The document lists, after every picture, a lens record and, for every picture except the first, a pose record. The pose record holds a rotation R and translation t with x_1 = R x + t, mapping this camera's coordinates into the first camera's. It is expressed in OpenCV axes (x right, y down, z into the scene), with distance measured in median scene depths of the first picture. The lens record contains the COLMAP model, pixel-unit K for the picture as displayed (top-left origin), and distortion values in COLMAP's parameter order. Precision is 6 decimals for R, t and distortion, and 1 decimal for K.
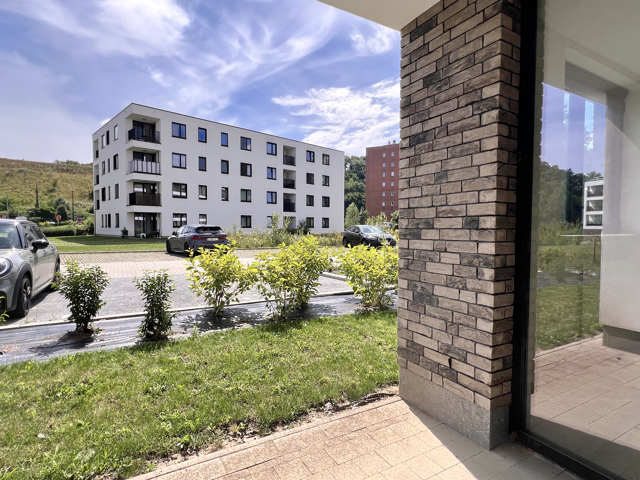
lens RADIAL K [[347.9, 0, 320.0], [0, 347.9, 240.0], [0, 0, 1]] dist [-0.005730, -0.001475]
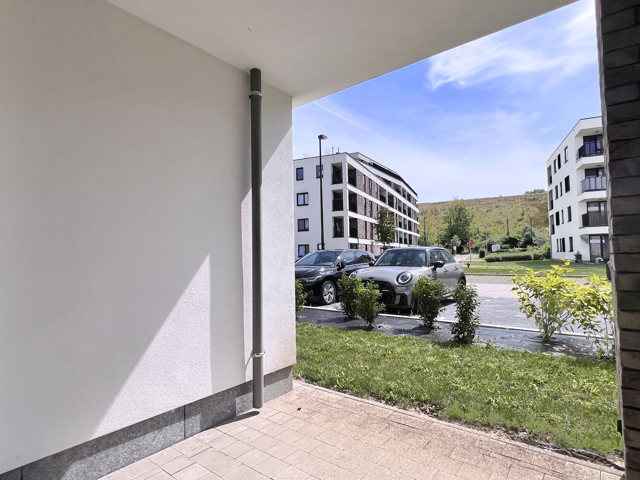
lens RADIAL K [[347.9, 0, 320.0], [0, 347.9, 240.0], [0, 0, 1]] dist [-0.005730, -0.001475]
pose [[0.368786, -0.054766, -0.927900, 0.046853], [-0.012803, 0.997869, -0.063984, 0.001528], [0.929426, 0.035476, 0.367299, 0.009013]]
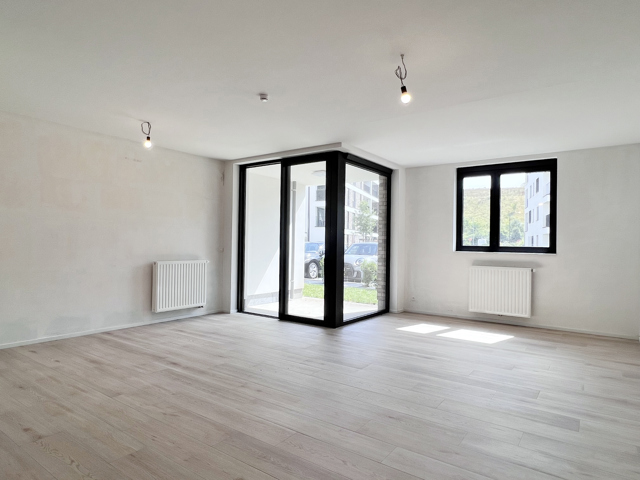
lens RADIAL K [[388.5, 0, 320.0], [0, 388.5, 240.0], [0, 0, 1]] dist [-0.010832, -0.002287]
pose [[0.418556, -0.008027, -0.908155, 0.184214], [-0.047013, 0.998429, -0.030493, 0.002403], [0.906973, 0.055458, 0.417521, -0.055361]]
